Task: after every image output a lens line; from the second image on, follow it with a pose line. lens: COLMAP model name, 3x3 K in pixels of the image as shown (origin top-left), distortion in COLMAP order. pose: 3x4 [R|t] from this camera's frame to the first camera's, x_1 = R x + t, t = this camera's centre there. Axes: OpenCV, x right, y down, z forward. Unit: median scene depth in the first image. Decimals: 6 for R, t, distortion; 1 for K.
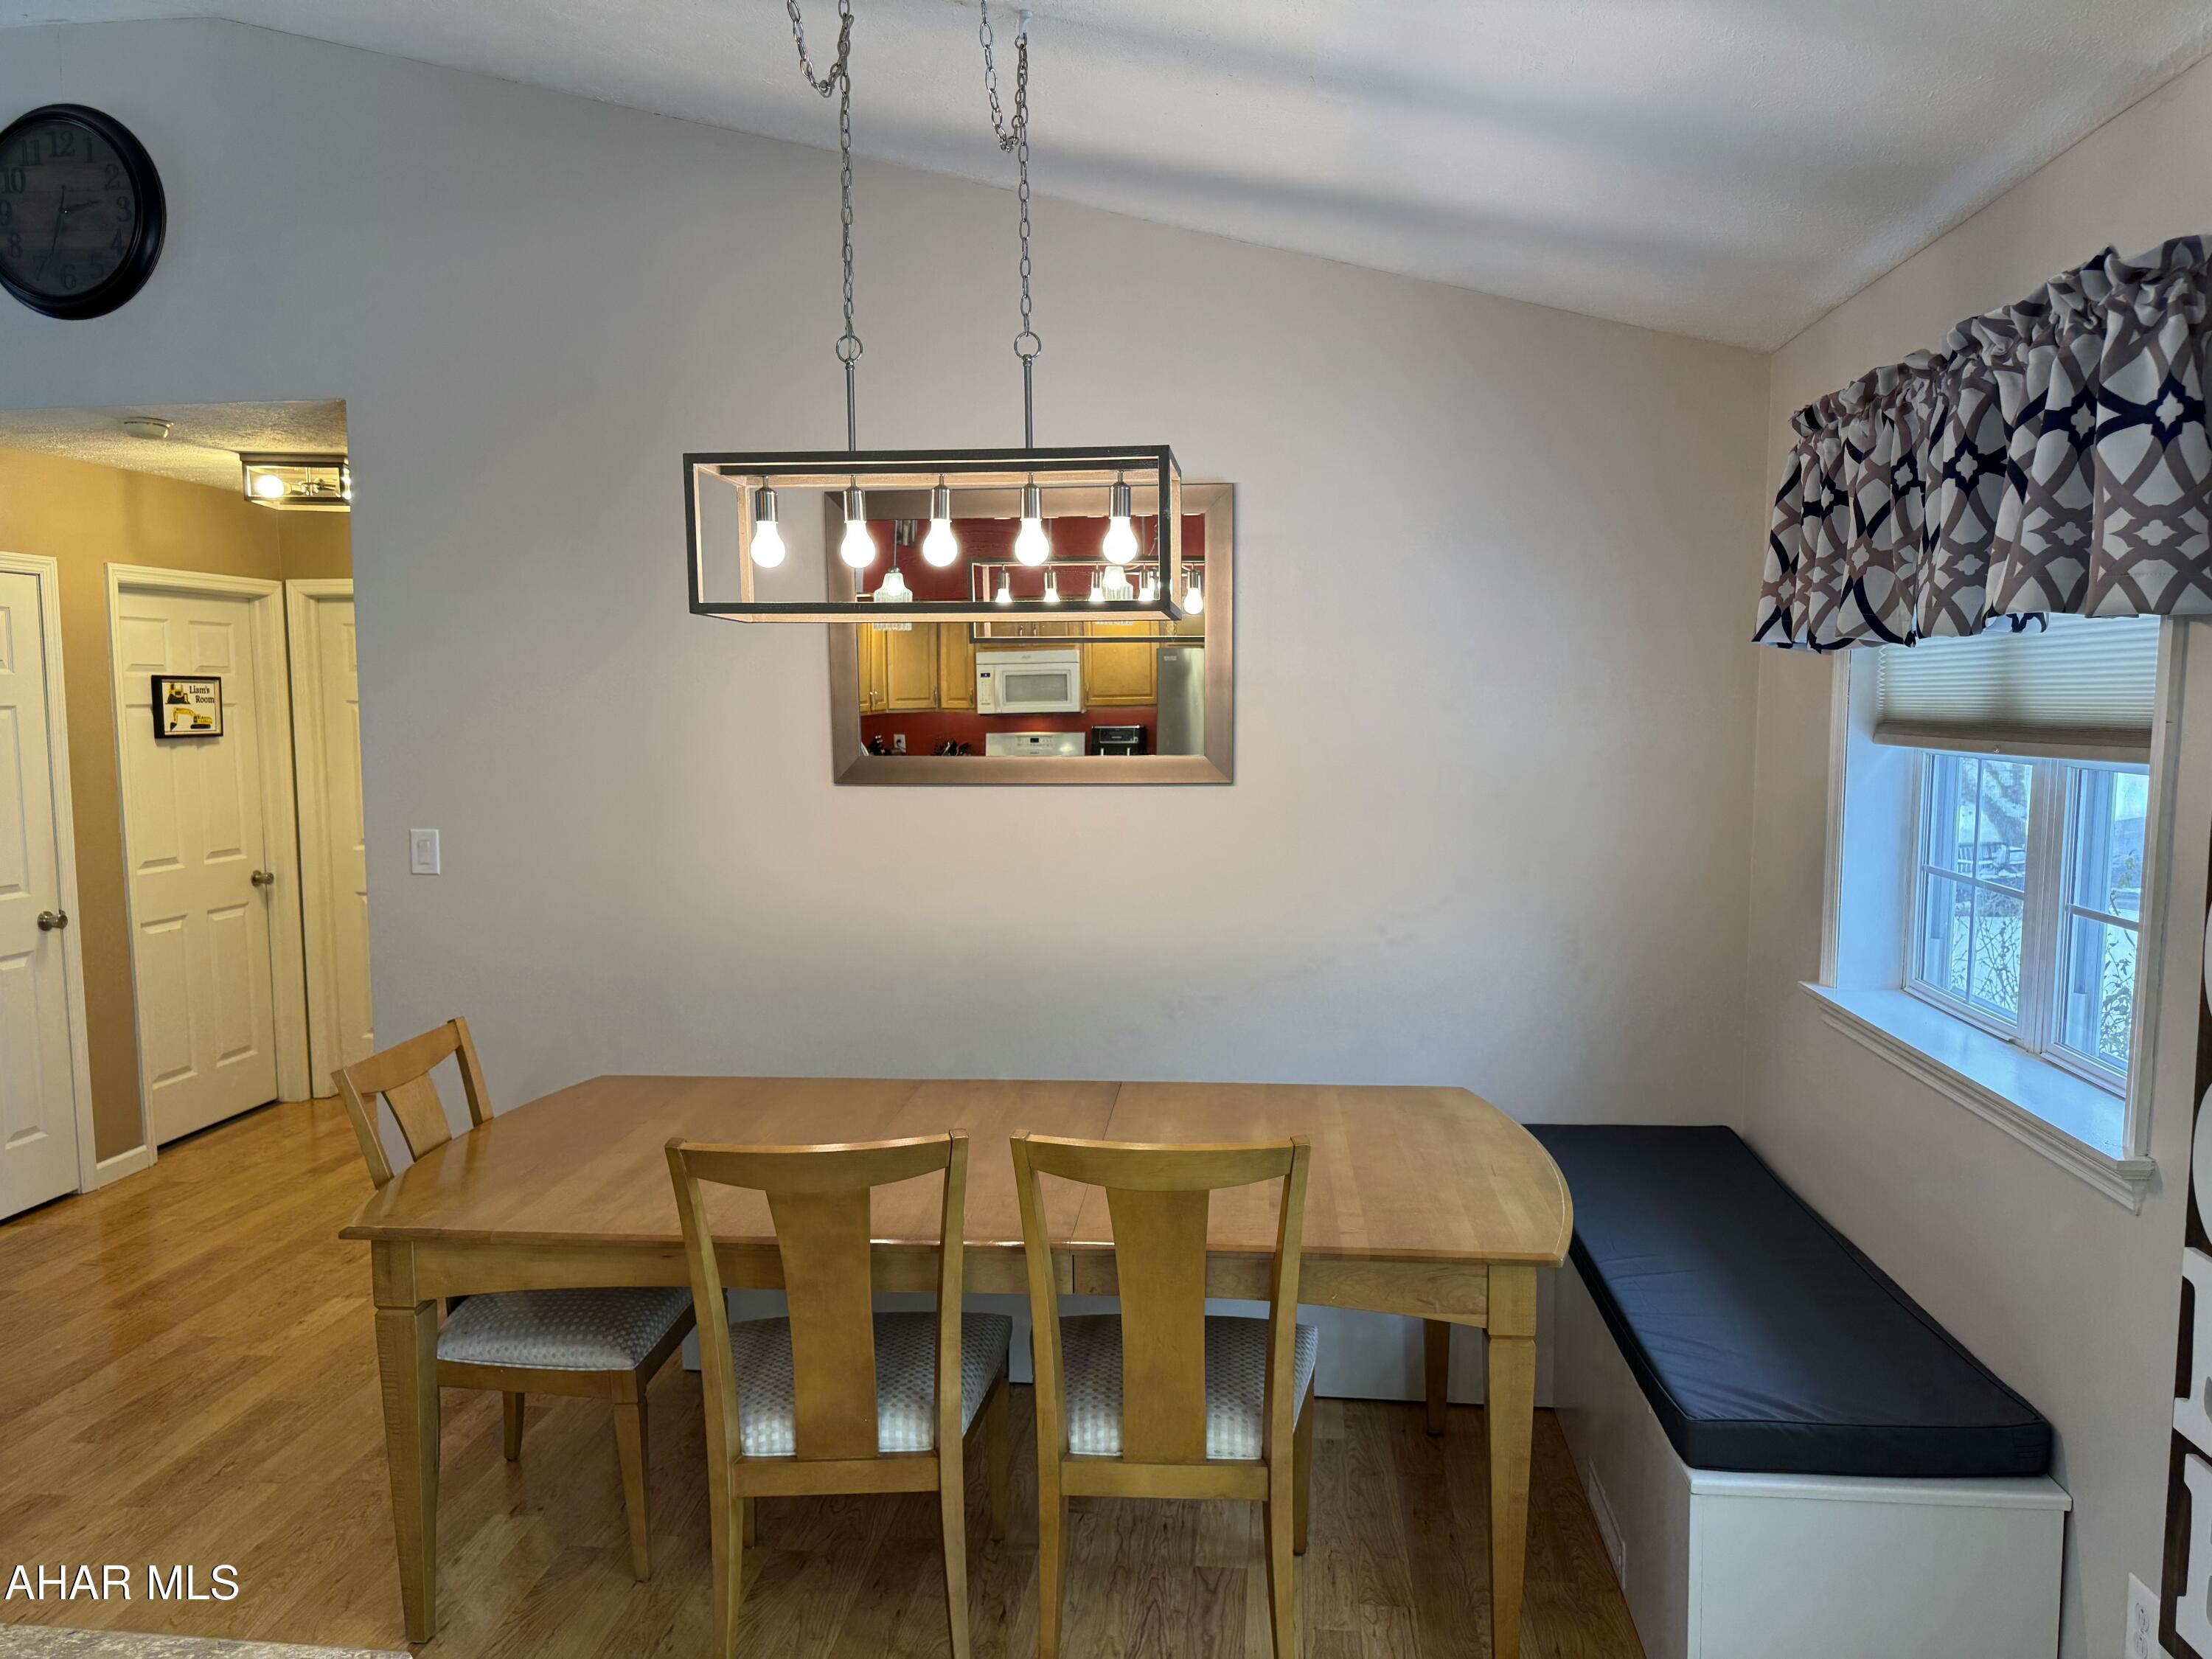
lens RADIAL K [[1562.2, 0, 1103.6], [0, 1562.2, 836.0], [0, 0, 1]] dist [0.044317, -0.044765]
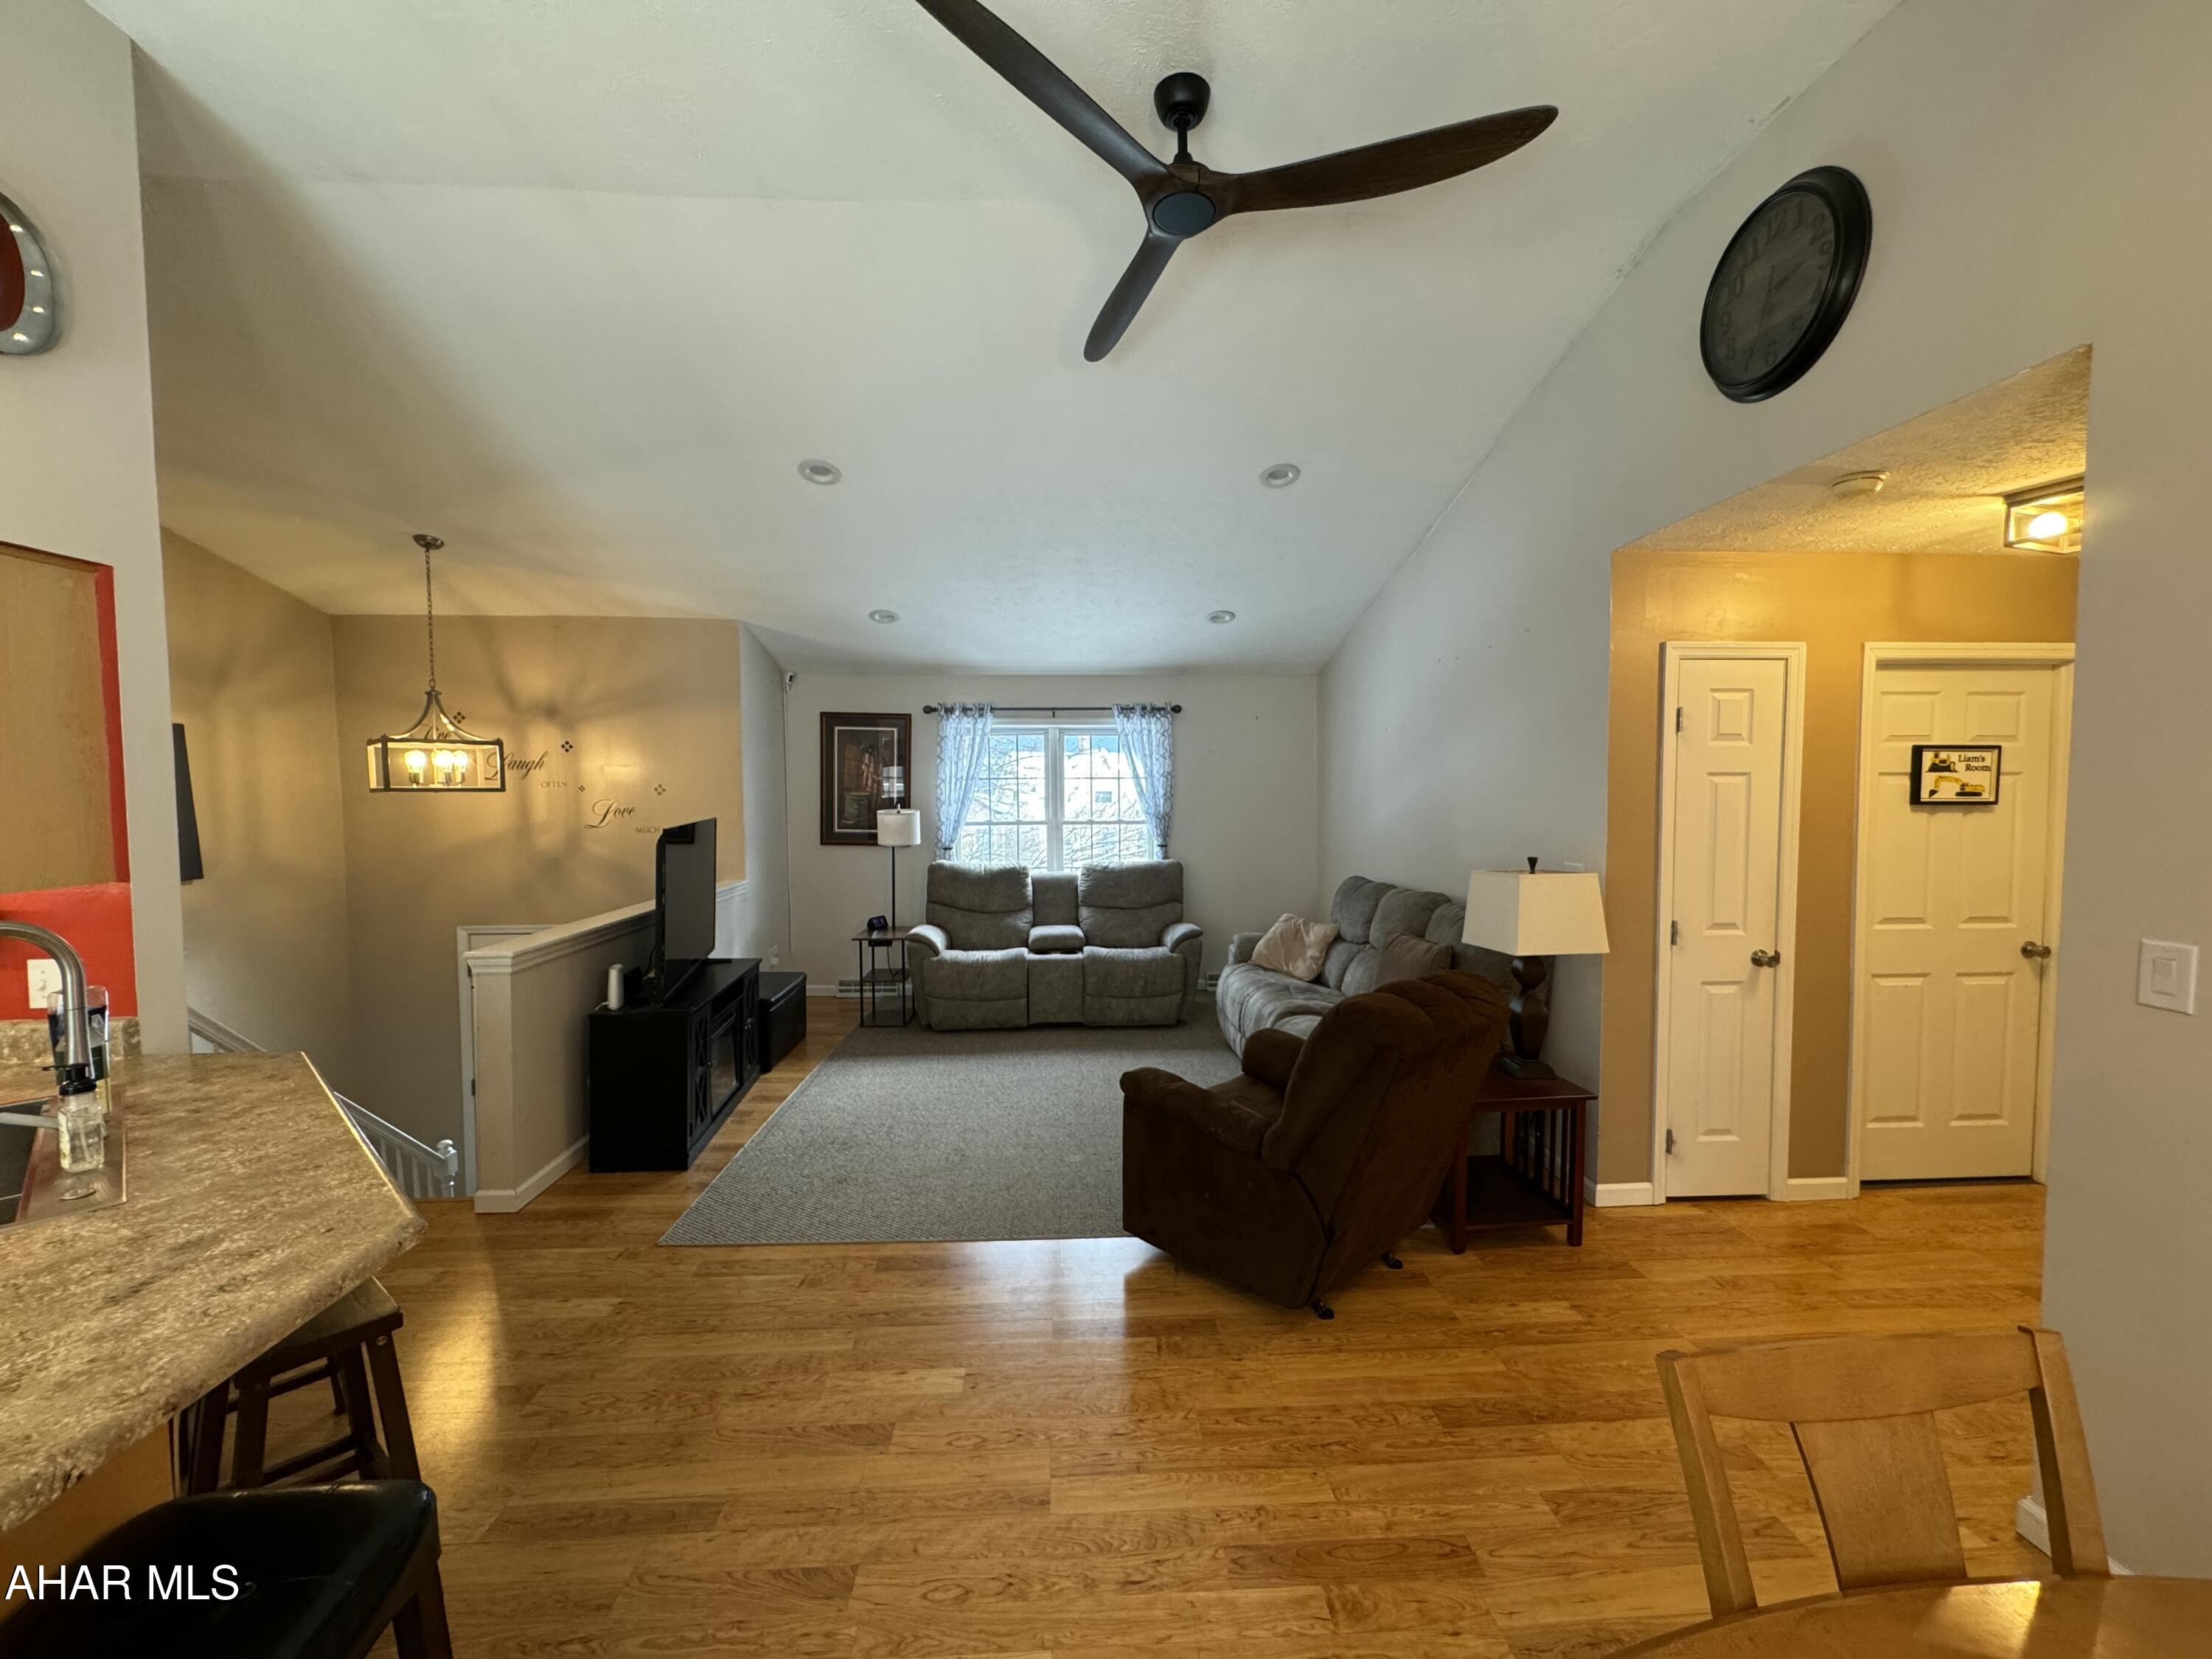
lens RADIAL K [[883.2, 0, 1102.9], [0, 883.2, 830.3], [0, 0, 1]] dist [-0.002822, 0.000151]
pose [[0.167174, 0.051985, -0.984556, -0.186520], [-0.086200, 0.995556, 0.037929, -0.035386], [0.982152, 0.078528, 0.170912, 0.643314]]
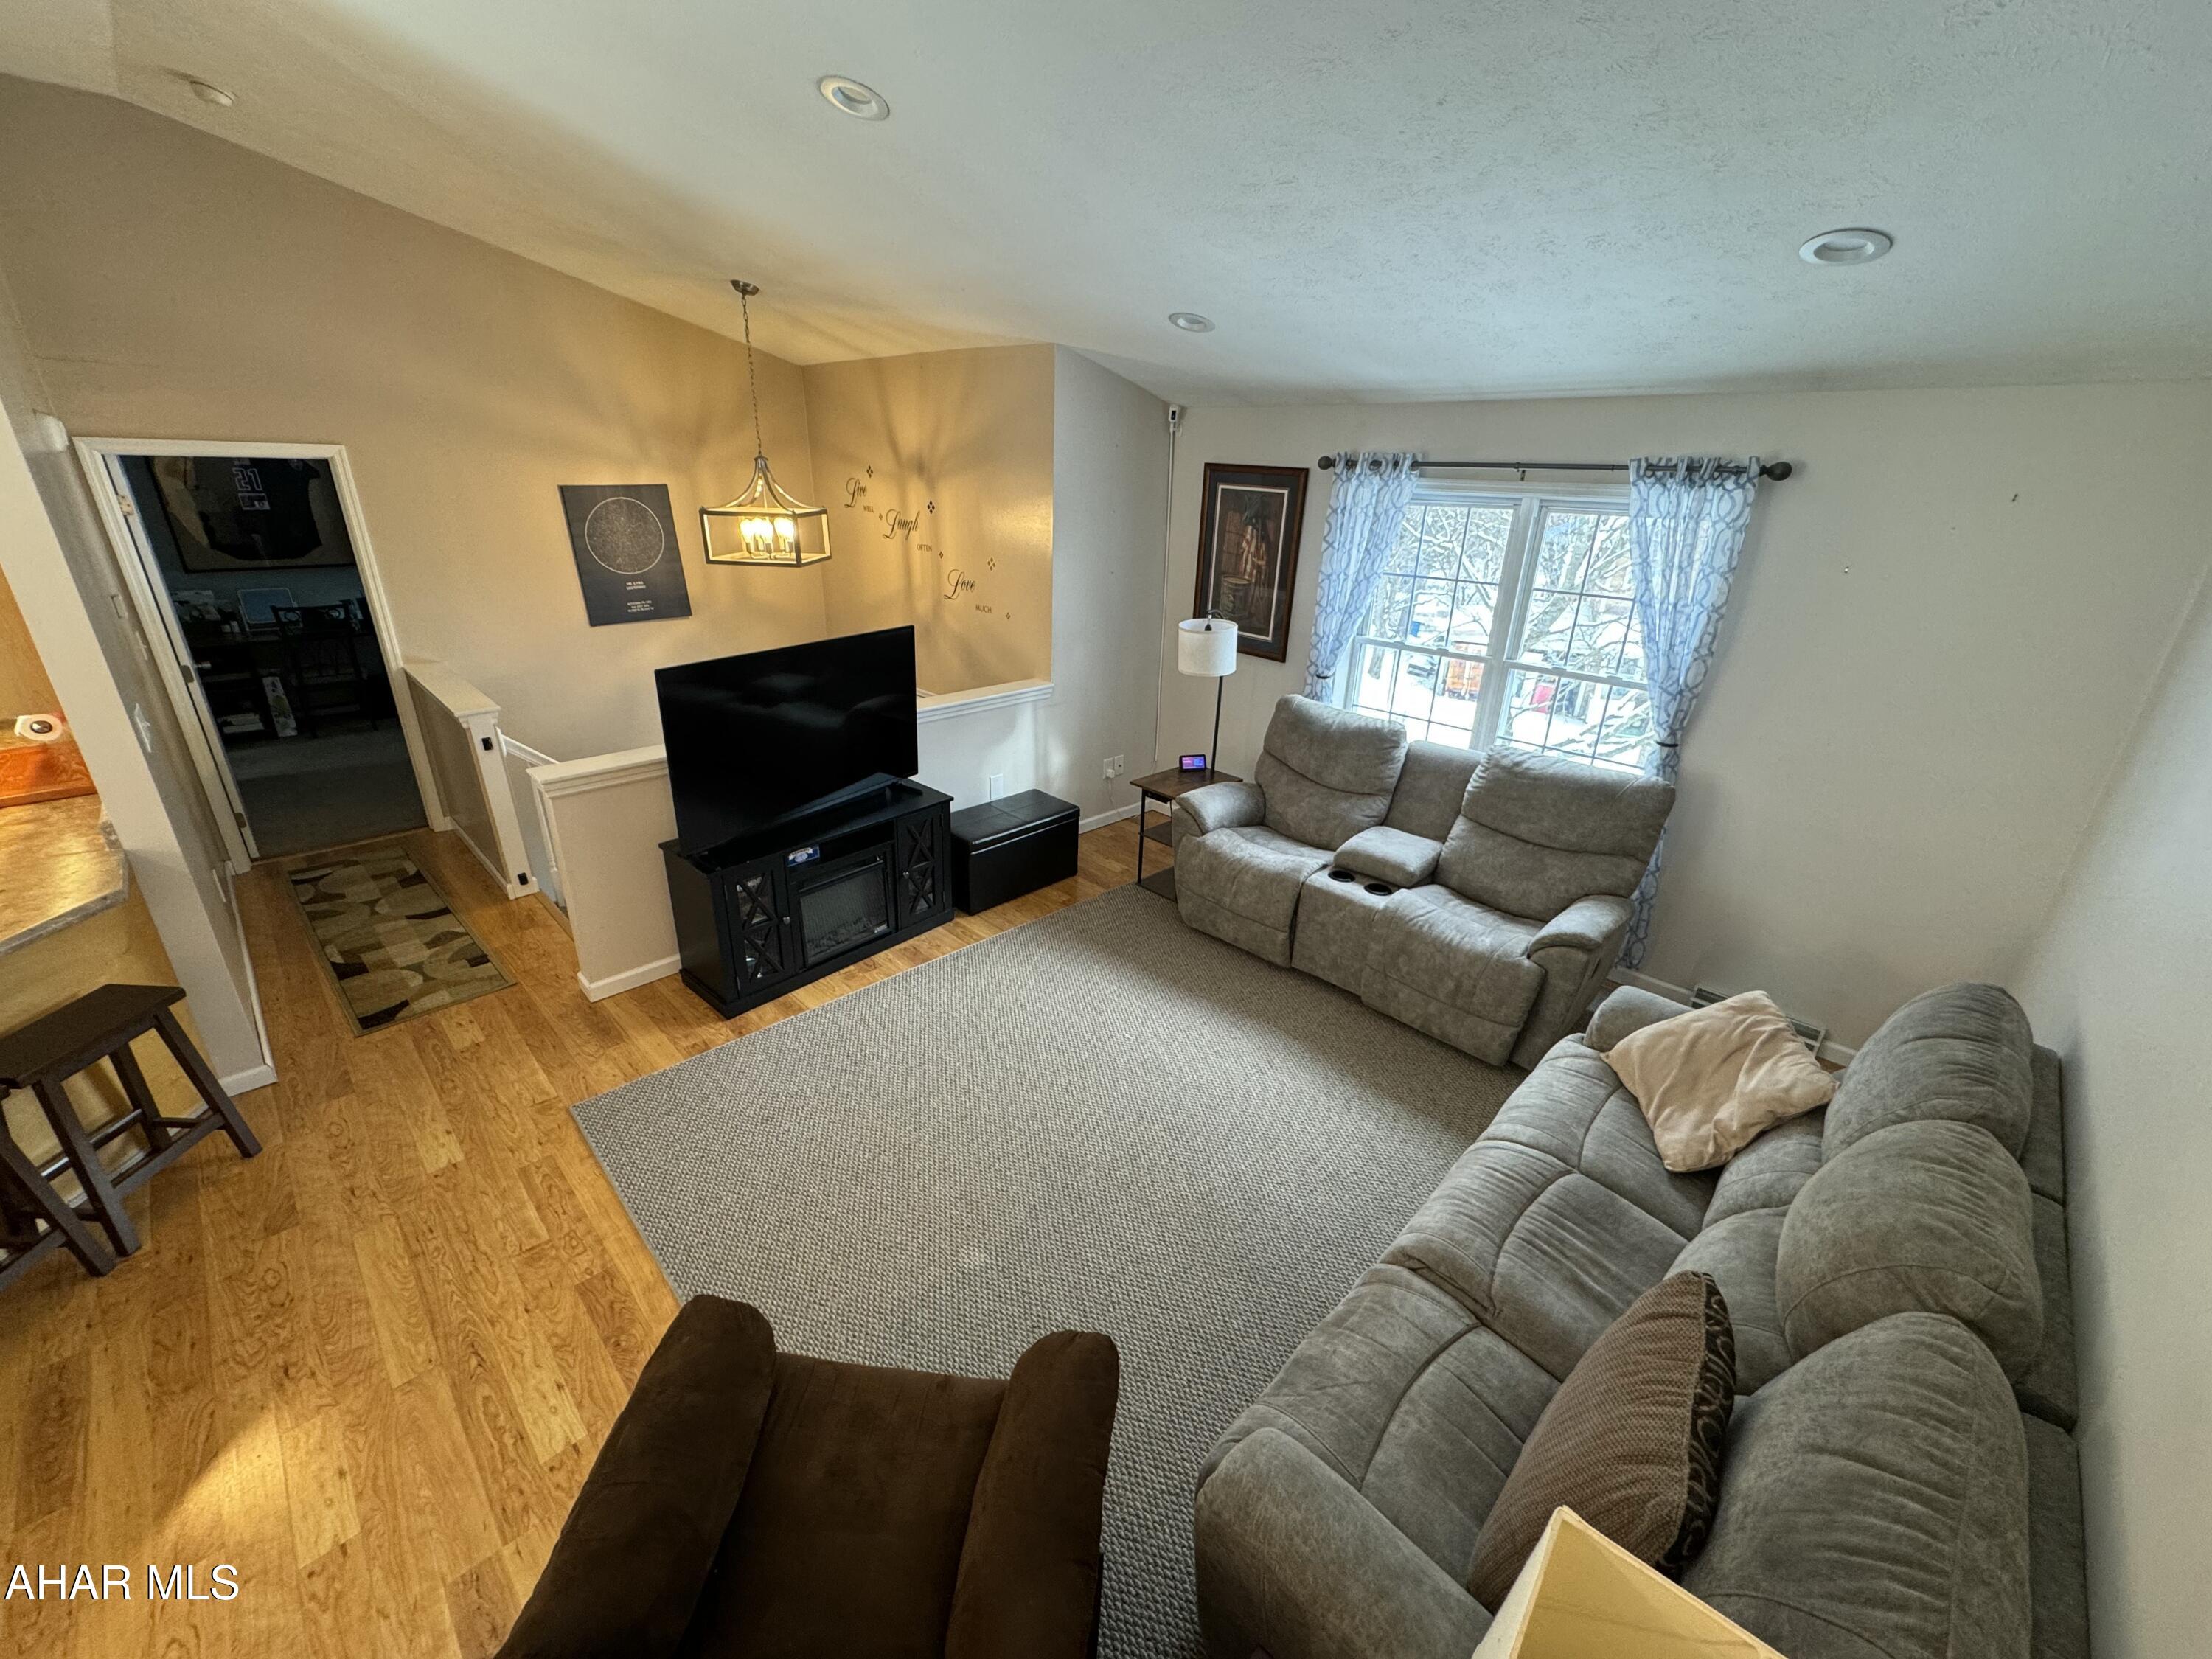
lens RADIAL K [[883.2, 0, 1105.7], [0, 883.2, 828.0], [0, 0, 1]] dist [-0.002822, 0.000151]
pose [[-0.621040, 0.282014, -0.731285, -0.932248], [-0.098481, 0.897552, 0.429769, -0.247255], [0.777567, 0.338921, -0.529643, 1.218752]]
